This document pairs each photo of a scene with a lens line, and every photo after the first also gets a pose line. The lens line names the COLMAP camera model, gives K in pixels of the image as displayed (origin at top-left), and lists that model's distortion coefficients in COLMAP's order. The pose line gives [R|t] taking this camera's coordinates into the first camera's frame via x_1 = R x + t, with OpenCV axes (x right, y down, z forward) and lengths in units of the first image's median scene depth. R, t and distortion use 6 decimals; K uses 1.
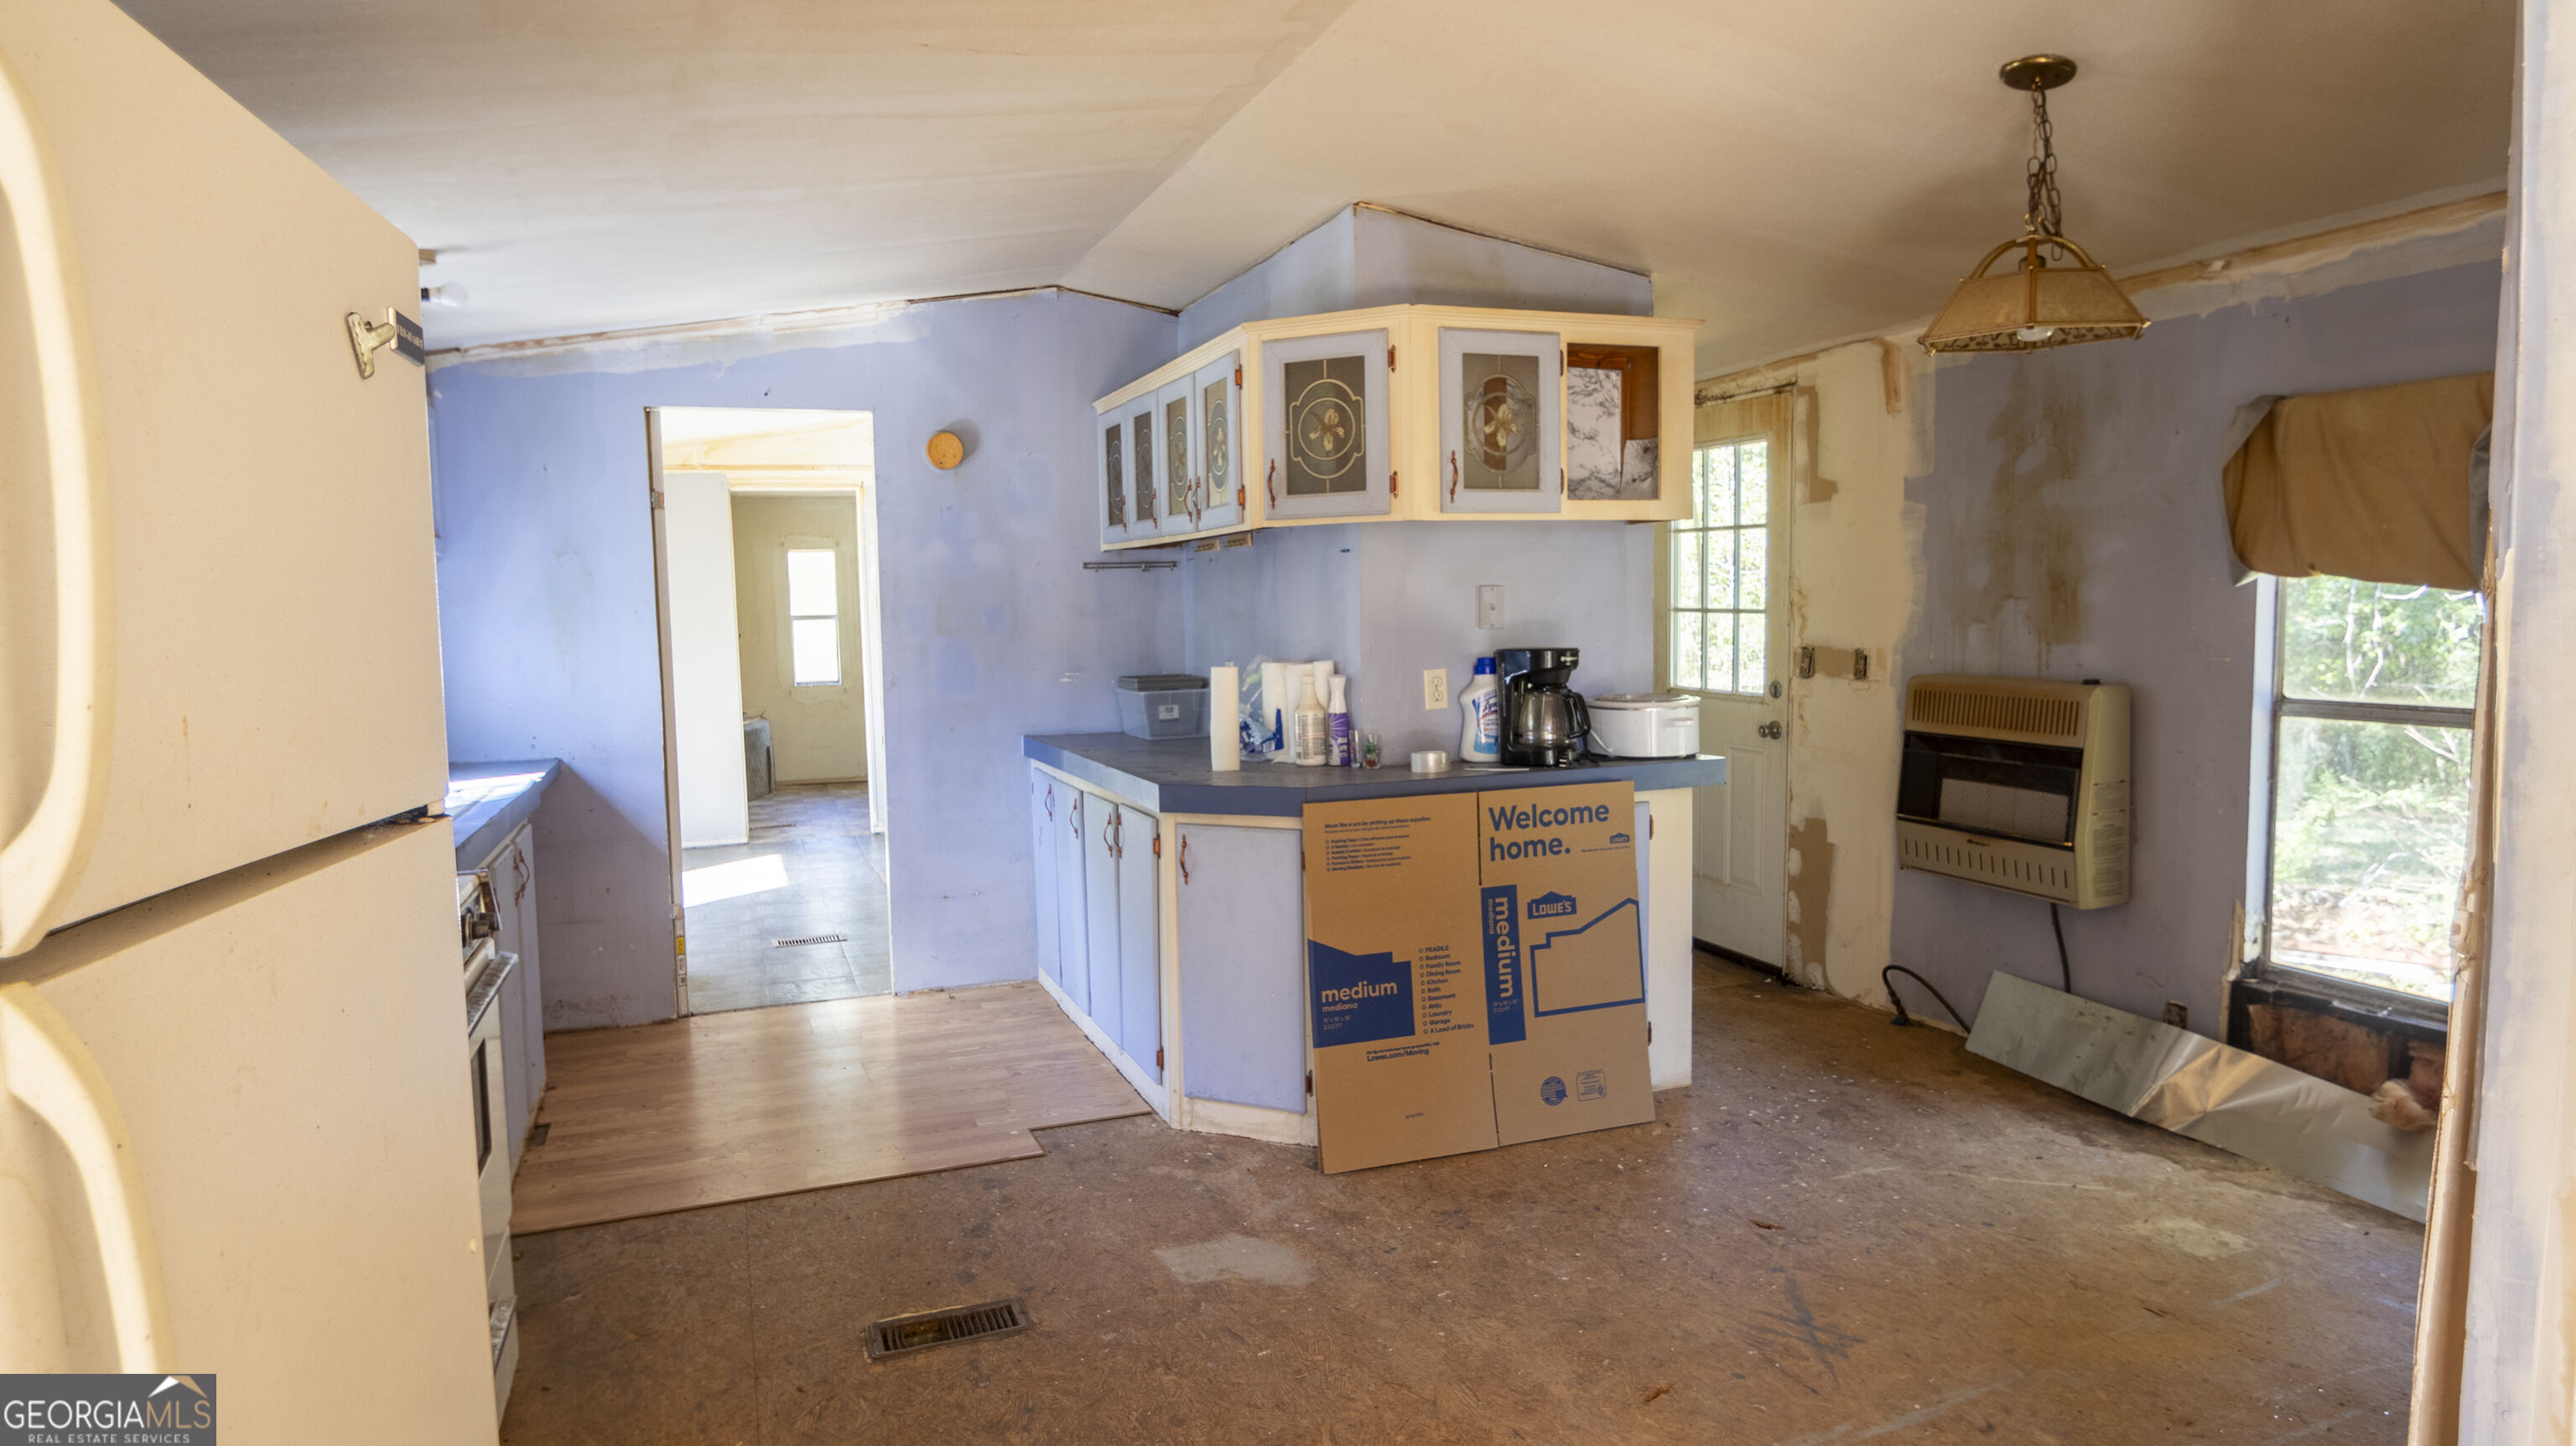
lens RADIAL K [[1484.3, 0, 1288.1], [0, 1484.3, 720.6], [0, 0, 1]] dist [-0.023765, 0.002804]
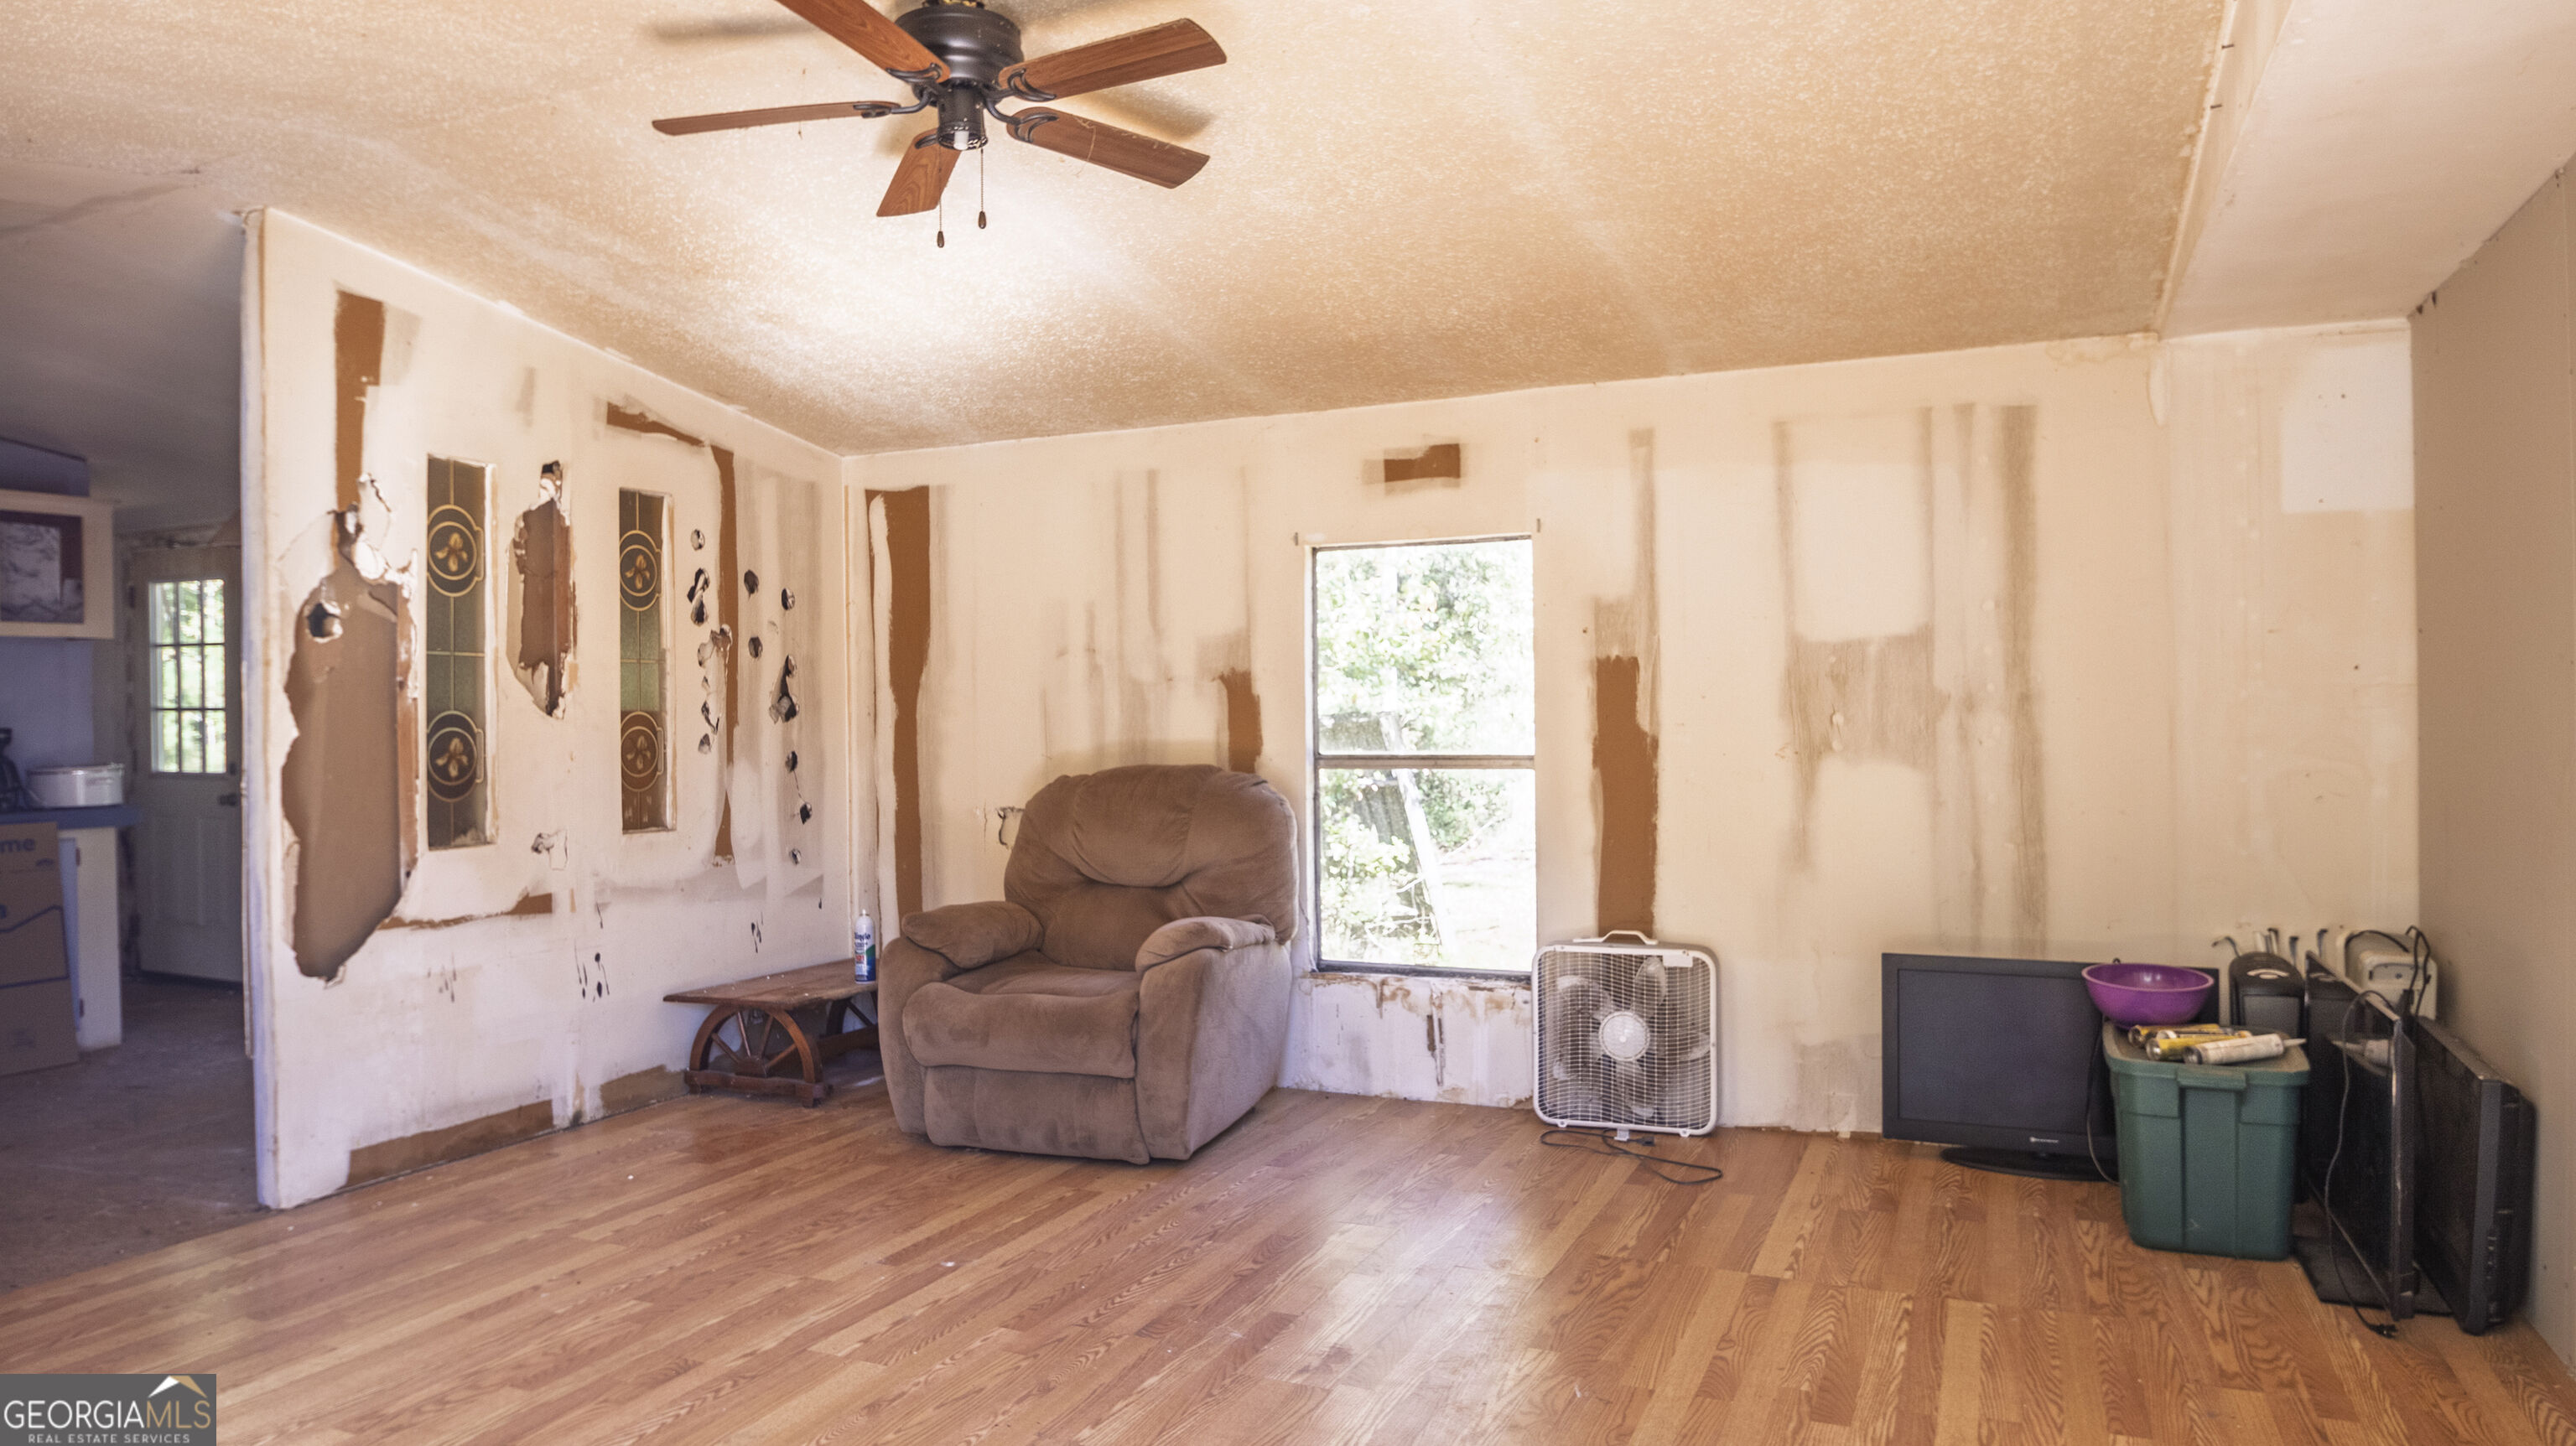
lens RADIAL K [[1612.4, 0, 1285.1], [0, 1612.4, 720.8], [0, 0, 1]] dist [-0.026829, -0.001307]
pose [[0.718562, 0.001680, 0.695461, 0.020233], [0.056515, 0.996549, -0.060800, 0.088149], [-0.693163, 0.082993, 0.715987, -0.768737]]
